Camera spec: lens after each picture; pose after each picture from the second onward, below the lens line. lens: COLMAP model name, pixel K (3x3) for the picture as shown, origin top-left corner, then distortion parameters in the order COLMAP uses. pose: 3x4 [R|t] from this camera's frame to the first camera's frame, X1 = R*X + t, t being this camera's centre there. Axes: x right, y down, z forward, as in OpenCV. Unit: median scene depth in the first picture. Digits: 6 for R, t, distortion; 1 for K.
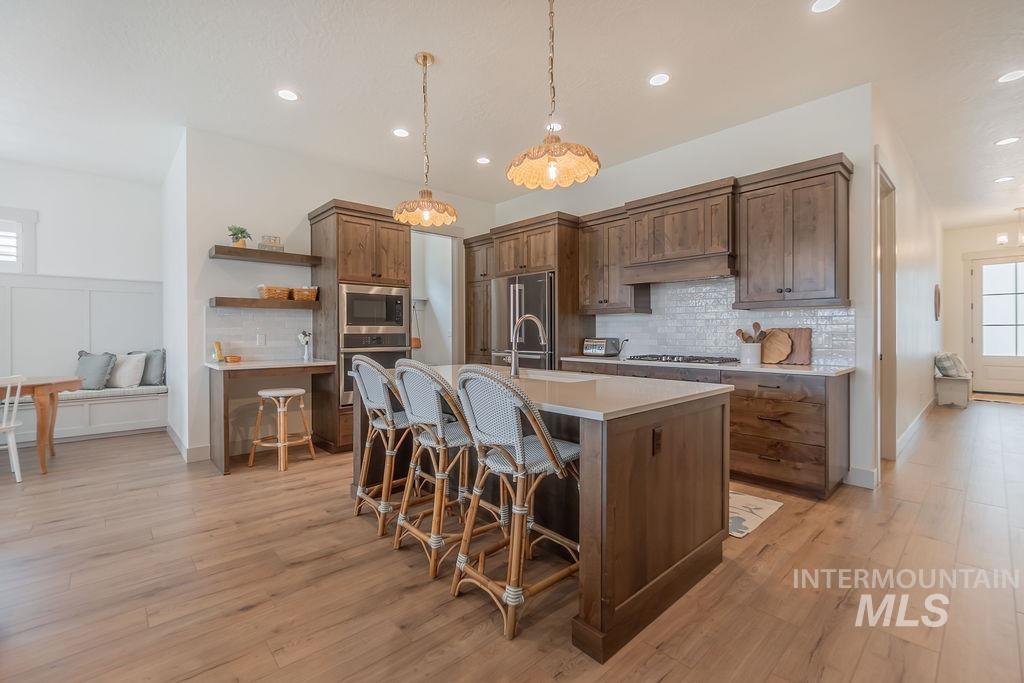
lens RADIAL K [[443.0, 0, 505.0], [0, 443.0, 335.5], [0, 0, 1]] dist [-0.003093, -0.000249]
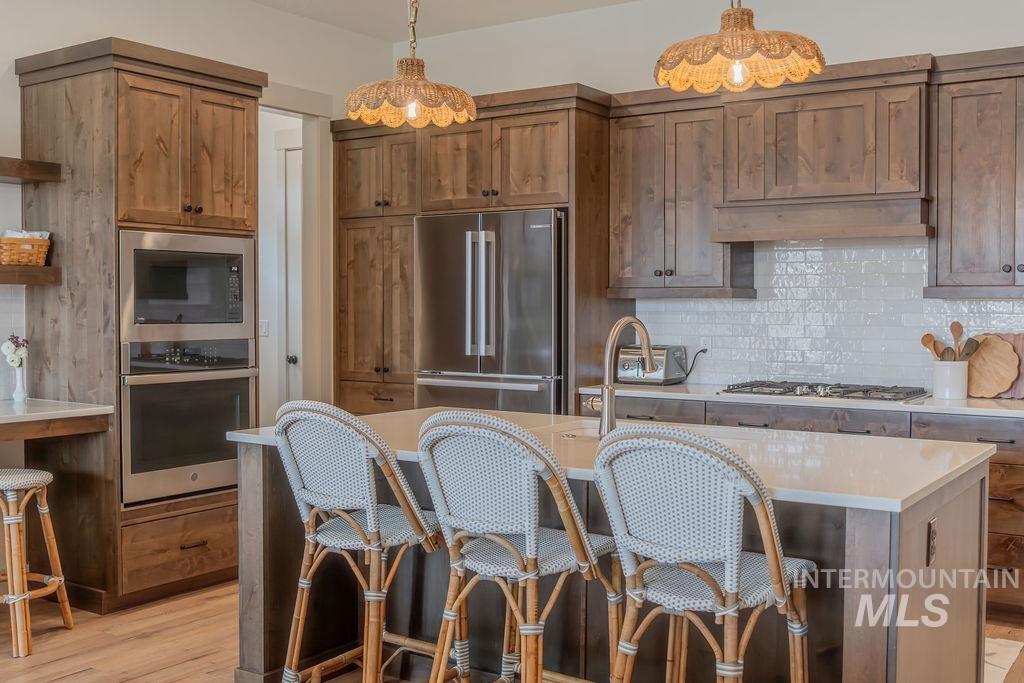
lens RADIAL K [[1076.5, 0, 512.0], [0, 1076.5, 341.5], [0, 0, 1]] dist [-0.051798, 0.039470]
pose [[0.970717, -0.003186, 0.240204, -0.252508], [-0.002714, 0.999703, 0.024229, -0.032497], [-0.240210, -0.024171, 0.970420, -0.128335]]
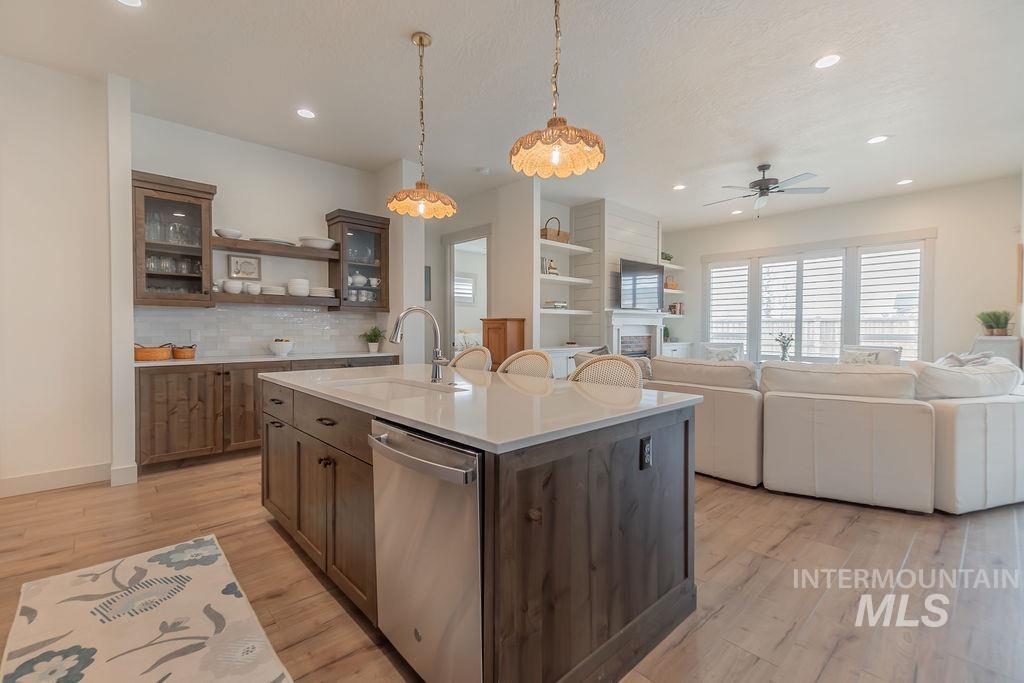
lens RADIAL K [[444.9, 0, 494.8], [0, 444.9, 338.4], [0, 0, 1]] dist [0.019743, -0.000330]
pose [[-0.999974, -0.000511, 0.007174, -0.064323], [-0.000276, 0.999464, 0.032749, -0.010240], [-0.007187, 0.032746, -0.999438, 1.195332]]
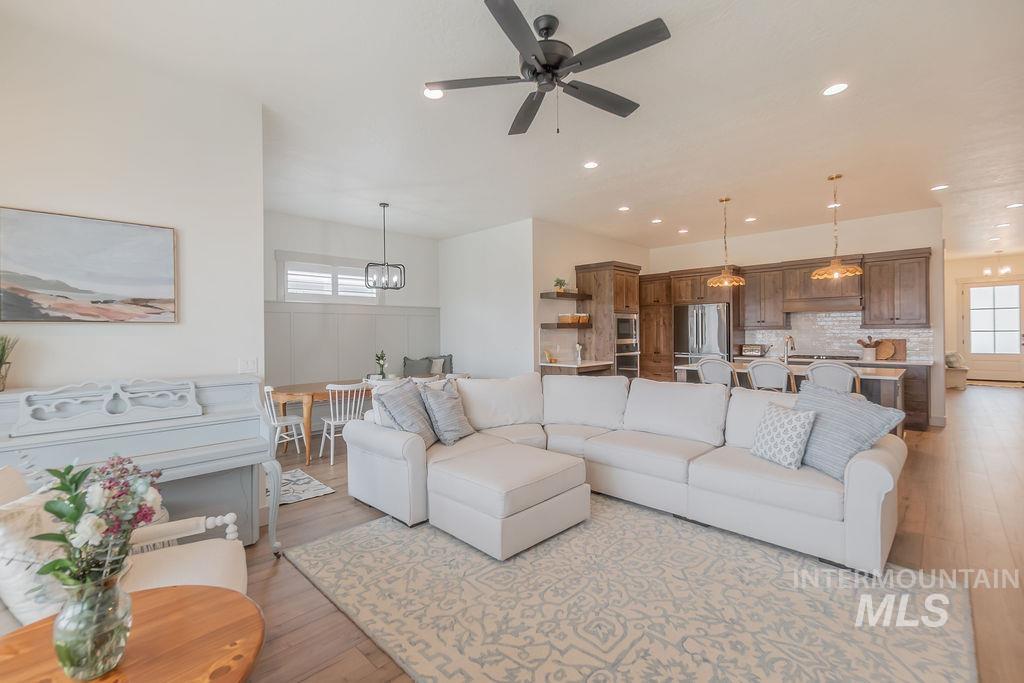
lens RADIAL K [[443.0, 0, 505.0], [0, 443.0, 335.5], [0, 0, 1]] dist [-0.003093, -0.000249]
pose [[0.998490, -0.008547, 0.054270, -0.861655], [0.008618, 0.999962, -0.001063, -0.037612], [-0.054259, 0.001529, 0.998526, -0.584201]]
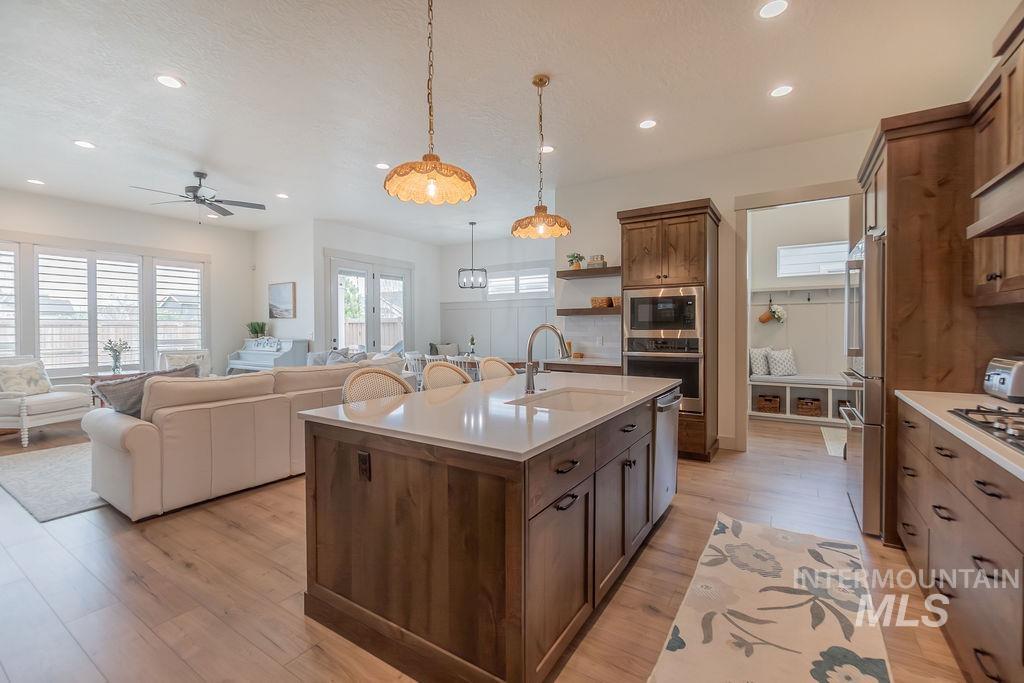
lens RADIAL K [[443.0, 0, 505.0], [0, 443.0, 335.5], [0, 0, 1]] dist [-0.003093, -0.000249]
pose [[0.252493, 0.016628, -0.967456, 0.581829], [-0.006821, 0.999858, 0.015405, -0.023806], [0.967575, 0.002709, 0.252571, 0.460552]]
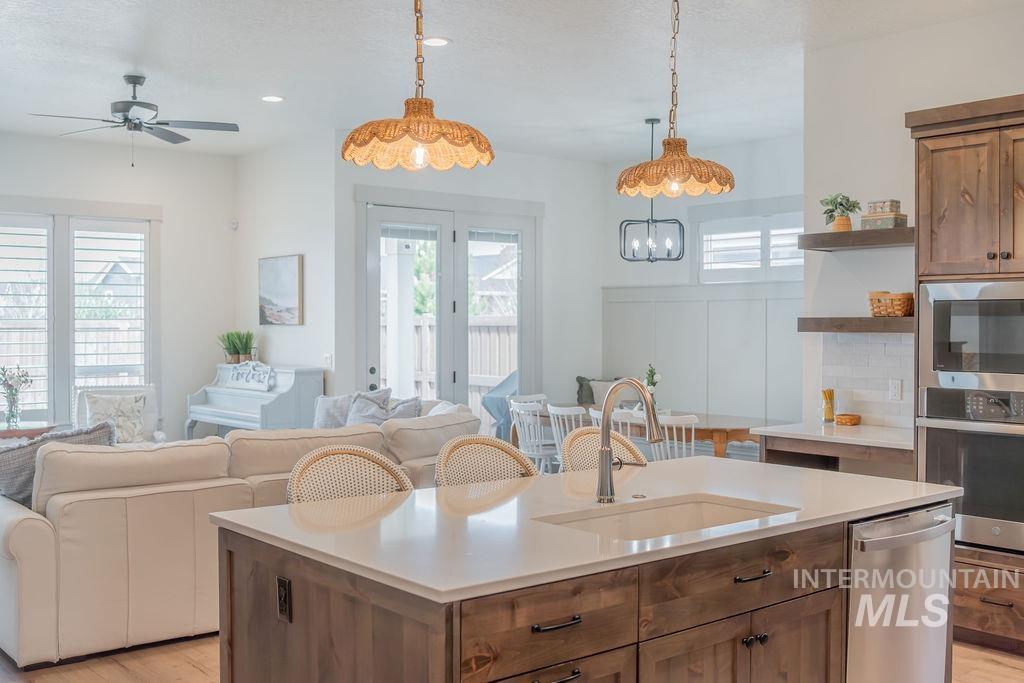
lens RADIAL K [[1076.5, 0, 512.0], [0, 1076.5, 341.5], [0, 0, 1]] dist [-0.051798, 0.039470]
pose [[-0.040635, 0.016489, -0.999038, 0.811740], [-0.010891, 0.999797, 0.016945, -0.069066], [0.999115, 0.011569, -0.040447, 0.606042]]
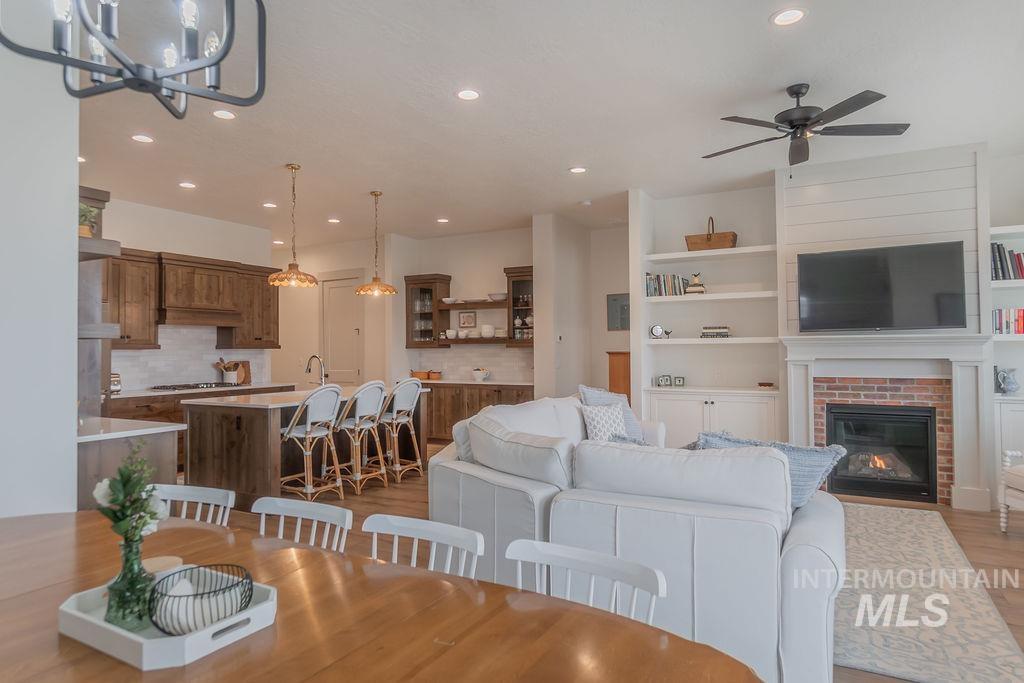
lens RADIAL K [[608.0, 0, 498.2], [0, 608.0, 339.5], [0, 0, 1]] dist [-0.000197, -0.000714]
pose [[-0.311336, 0.020491, 0.950079, -1.508540], [0.016804, 0.999730, -0.016055, -0.037822], [-0.950151, 0.010967, -0.311597, 0.696344]]
